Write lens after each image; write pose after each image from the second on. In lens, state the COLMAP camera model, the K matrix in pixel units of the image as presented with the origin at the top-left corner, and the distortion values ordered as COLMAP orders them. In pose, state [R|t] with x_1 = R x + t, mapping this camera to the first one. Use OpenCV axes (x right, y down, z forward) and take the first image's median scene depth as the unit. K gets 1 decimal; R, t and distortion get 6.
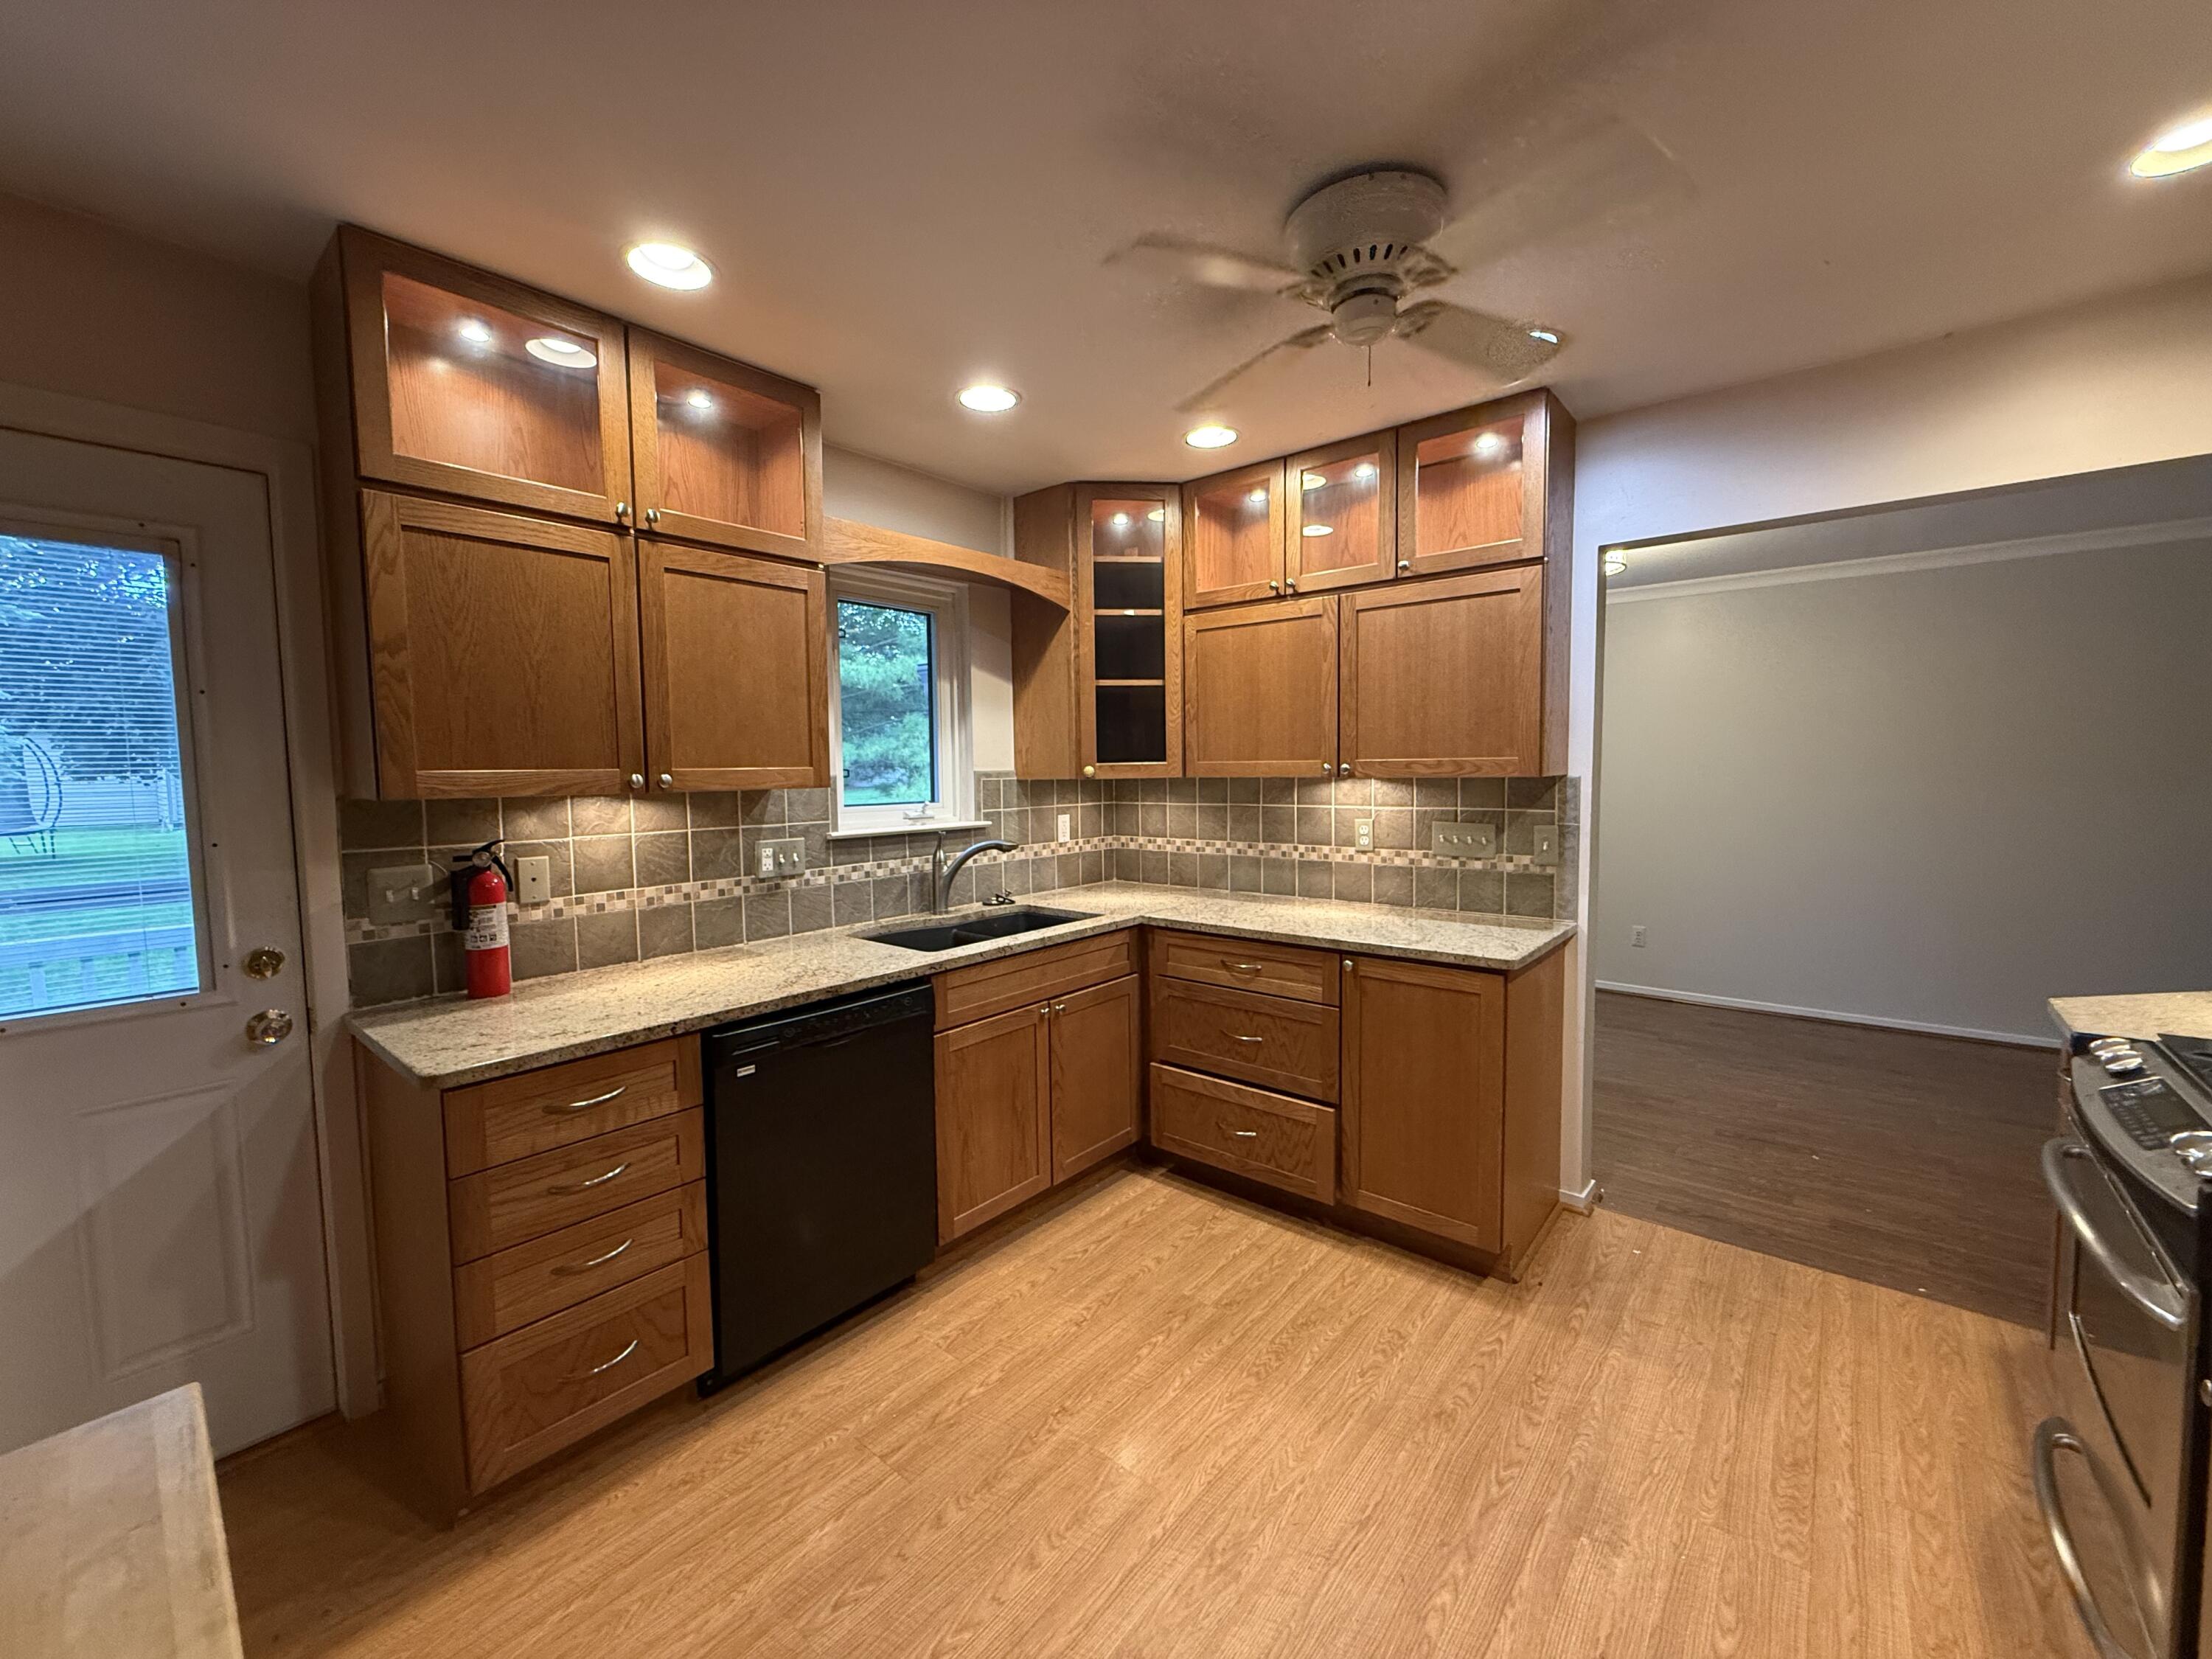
lens RADIAL K [[880.6, 0, 1109.9], [0, 880.6, 827.8], [0, 0, 1]] dist [0.001288, -0.000596]
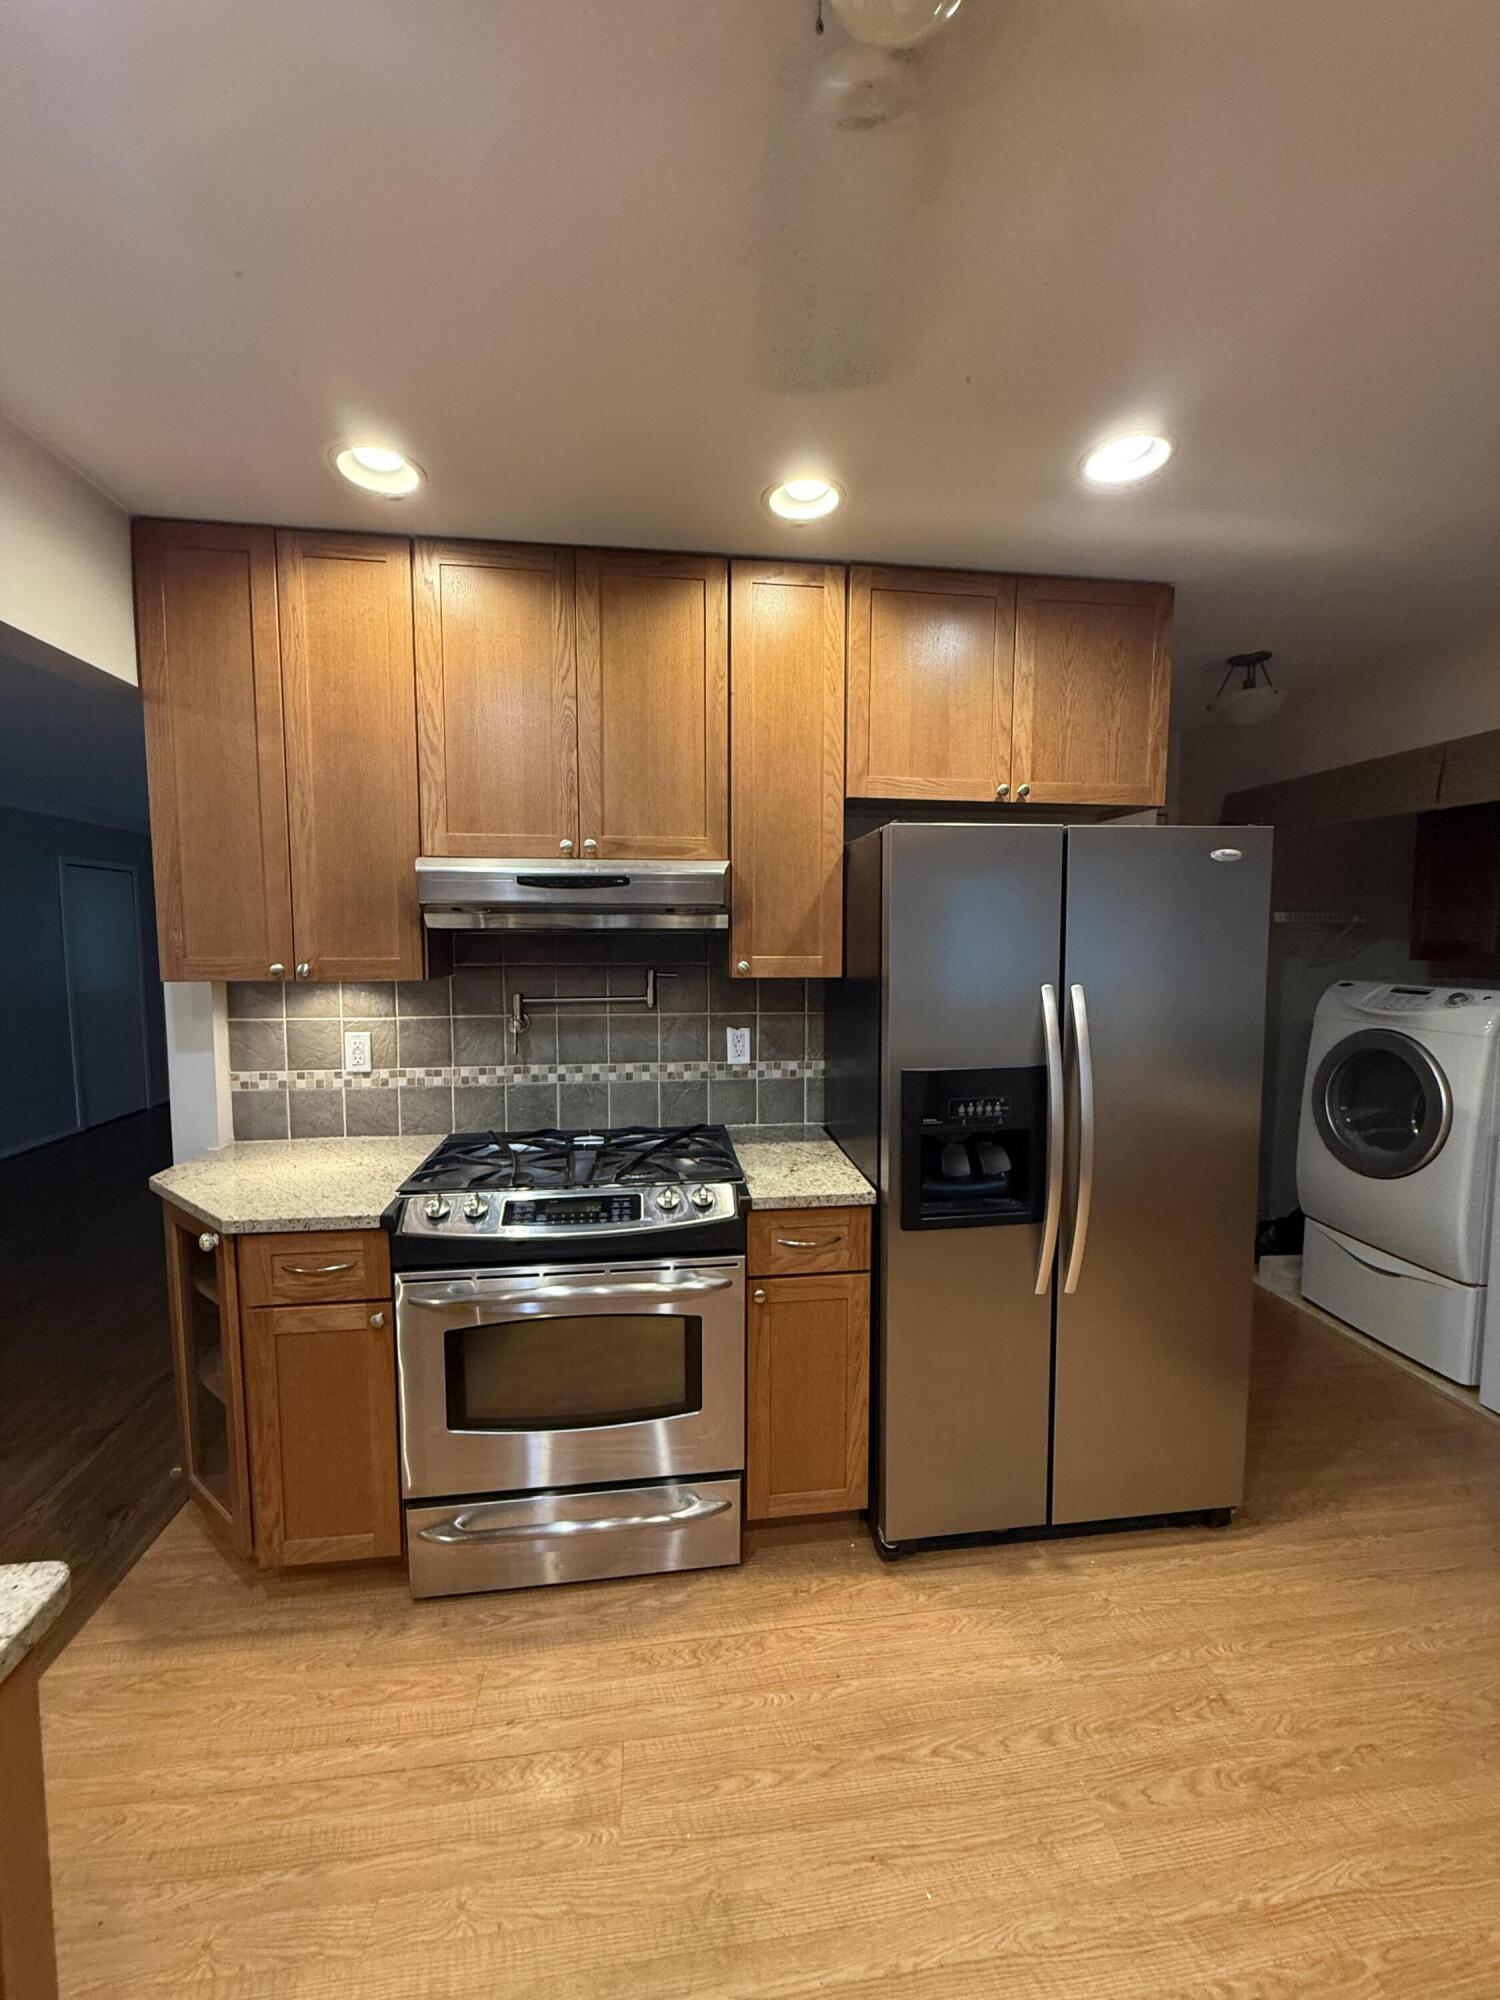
lens RADIAL K [[796.2, 0, 755.2], [0, 796.2, 1000.6], [0, 0, 1]] dist [0.001288, -0.000596]
pose [[-0.735376, -0.040115, 0.676471, 0.039161], [0.060598, 0.990354, 0.124603, -0.078762], [-0.674945, 0.132623, -0.725852, 0.815073]]
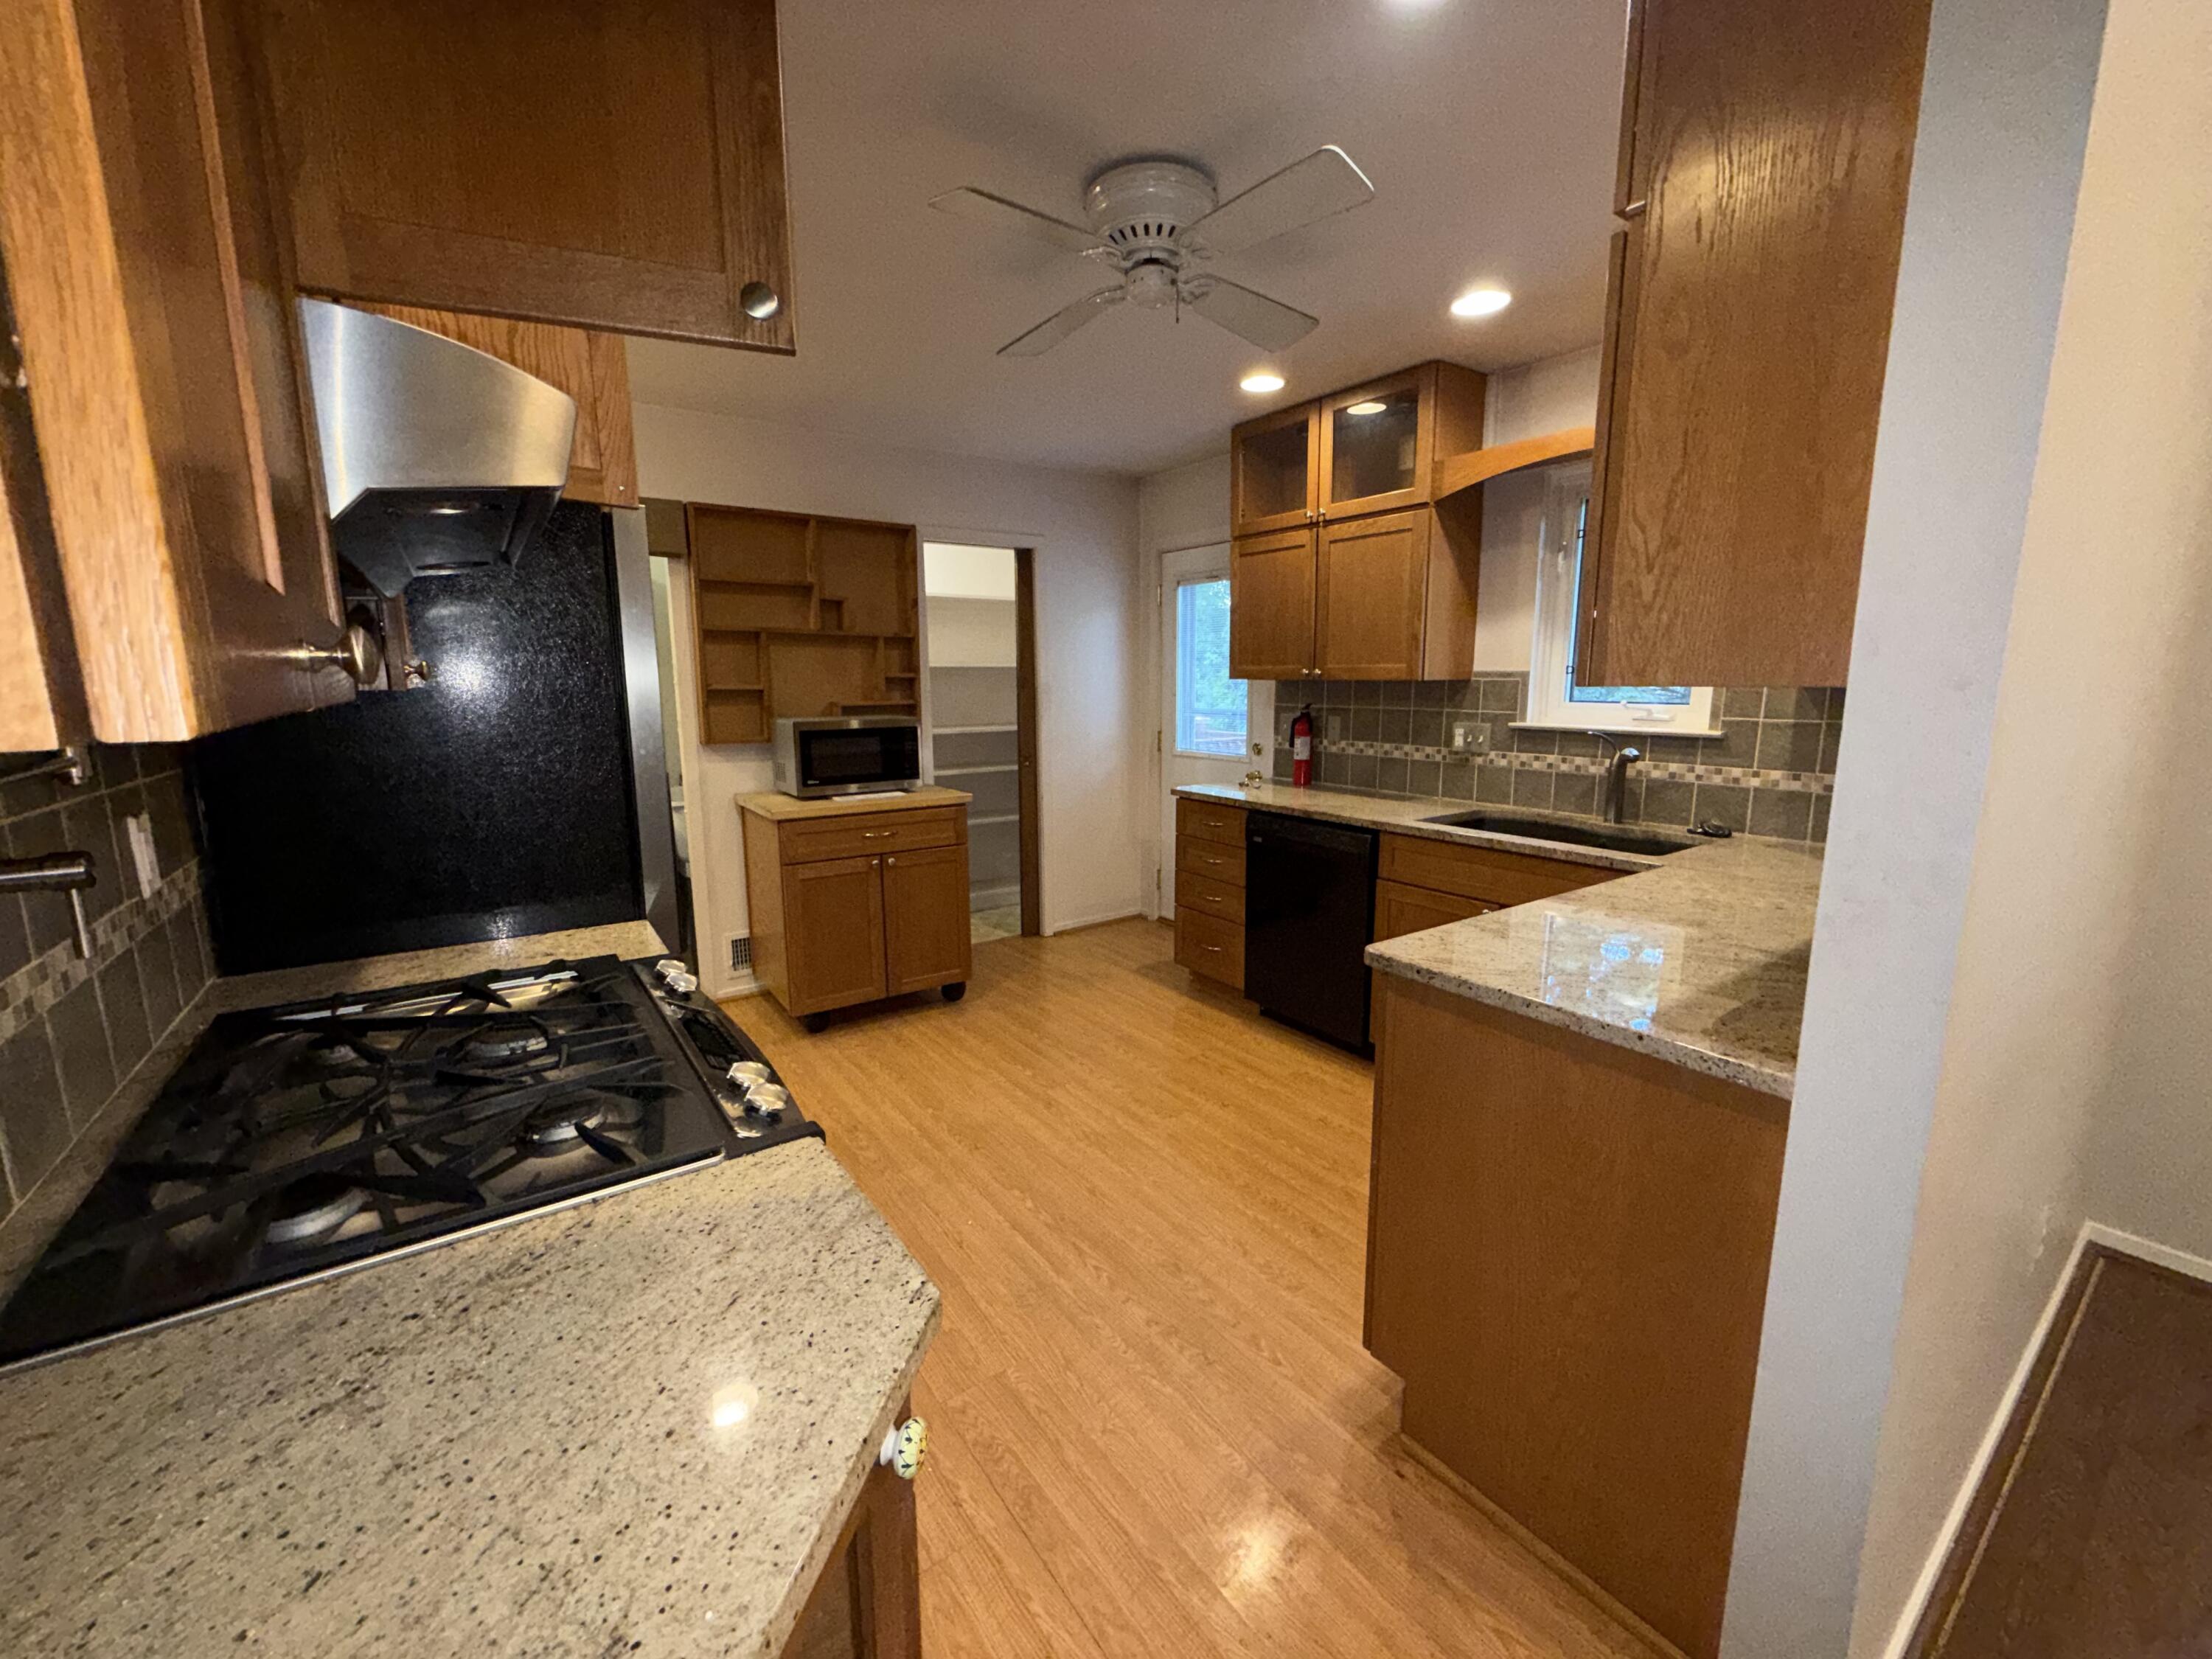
lens RADIAL K [[880.6, 0, 1101.9], [0, 880.6, 829.4], [0, 0, 1]] dist [0.001288, -0.000596]
pose [[-0.251589, 0.177946, -0.951335, 0.926176], [-0.062246, 0.977942, 0.199384, -0.052790], [0.965830, 0.109380, -0.234964, 0.765232]]
